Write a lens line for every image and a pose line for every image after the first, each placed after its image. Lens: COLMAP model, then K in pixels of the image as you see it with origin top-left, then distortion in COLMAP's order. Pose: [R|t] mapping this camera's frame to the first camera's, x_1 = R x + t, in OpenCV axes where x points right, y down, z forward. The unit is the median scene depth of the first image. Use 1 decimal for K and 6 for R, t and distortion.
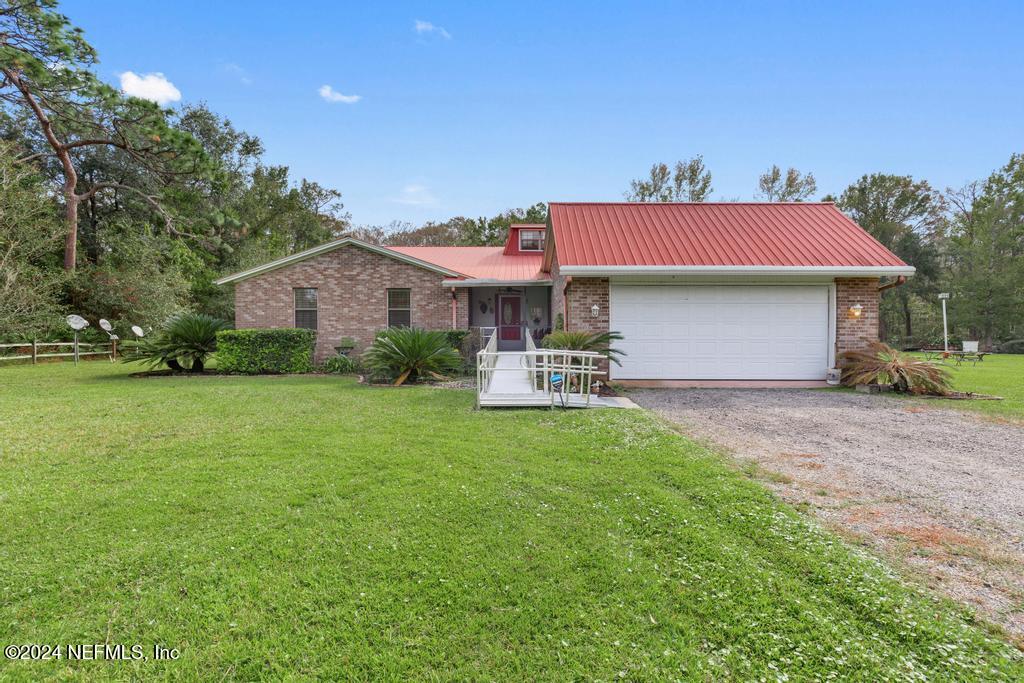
lens RADIAL K [[459.1, 0, 517.8], [0, 459.1, 333.9], [0, 0, 1]] dist [0.001453, -0.000124]
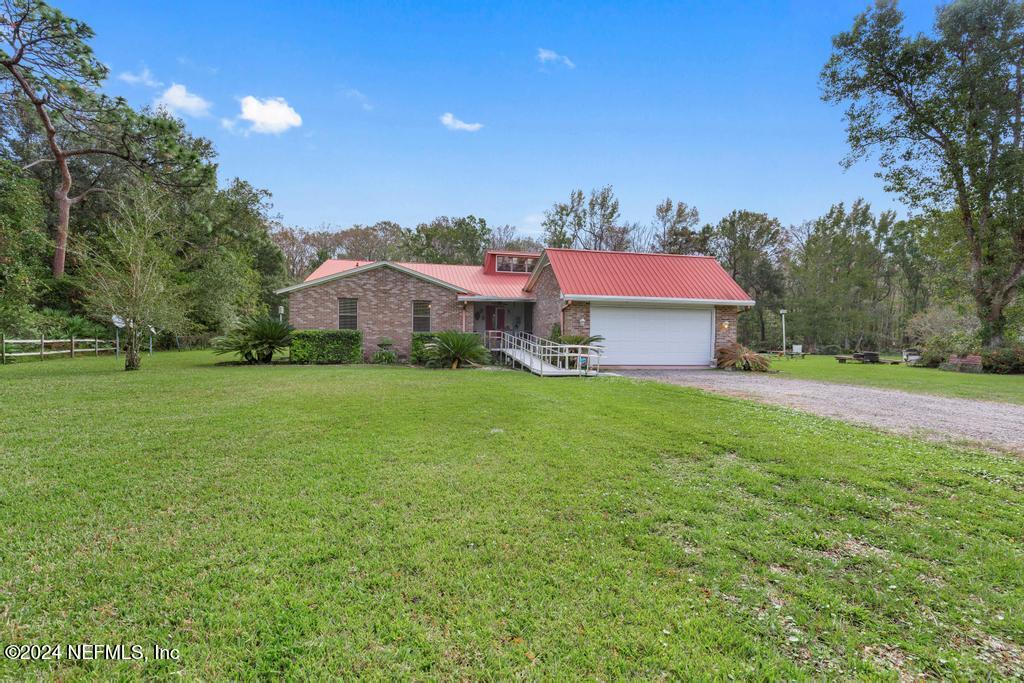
lens RADIAL K [[459.1, 0, 516.7], [0, 459.1, 335.1], [0, 0, 1]] dist [0.001453, -0.000124]
pose [[0.978917, 0.012152, 0.203898, -0.251948], [-0.011602, 0.999925, -0.003890, 0.002836], [-0.203930, 0.001442, 0.978984, -0.347521]]
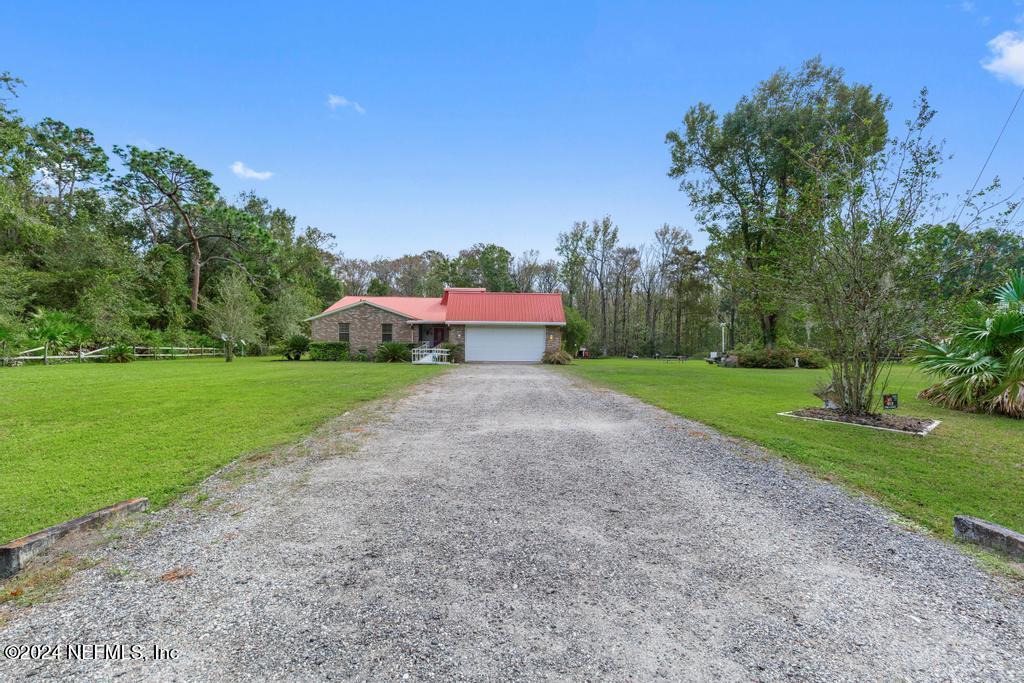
lens RADIAL K [[459.1, 0, 516.2], [0, 459.1, 350.0], [0, 0, 1]] dist [0.001453, -0.000124]
pose [[0.999072, 0.007656, 0.042387, 0.257900], [-0.007829, 0.999962, 0.003931, 0.013223], [-0.042355, -0.004259, 0.999094, -1.185125]]
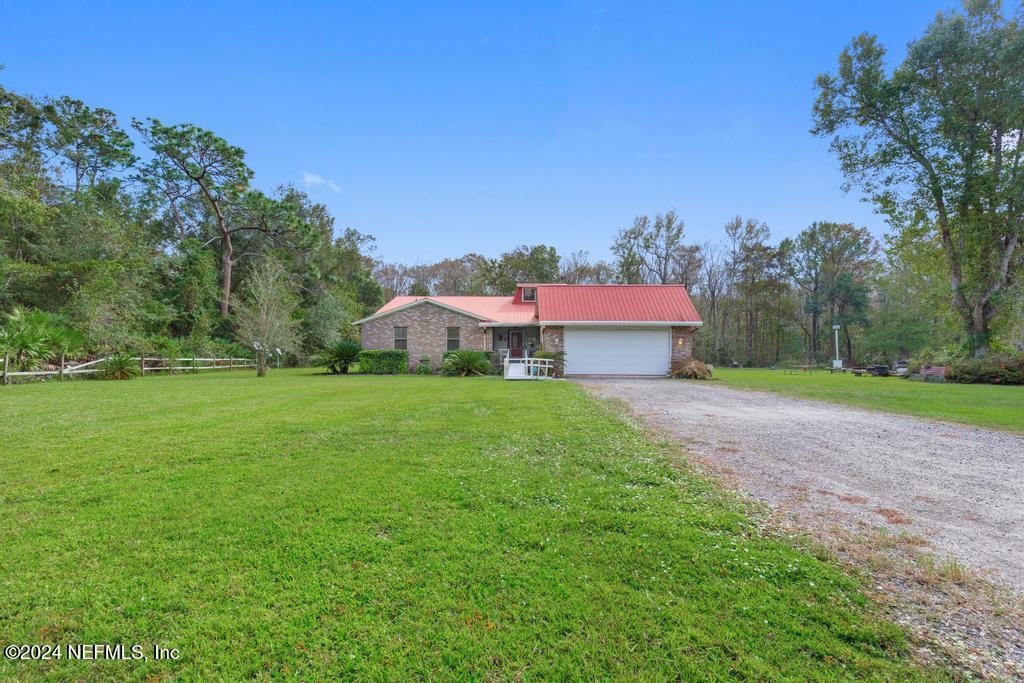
lens RADIAL K [[459.1, 0, 517.3], [0, 459.1, 343.8], [0, 0, 1]] dist [0.001453, -0.000124]
pose [[0.999896, 0.001808, -0.014323, 0.010444], [-0.002201, 0.999620, -0.027474, 0.012450], [0.014268, 0.027503, 0.999520, -0.729357]]
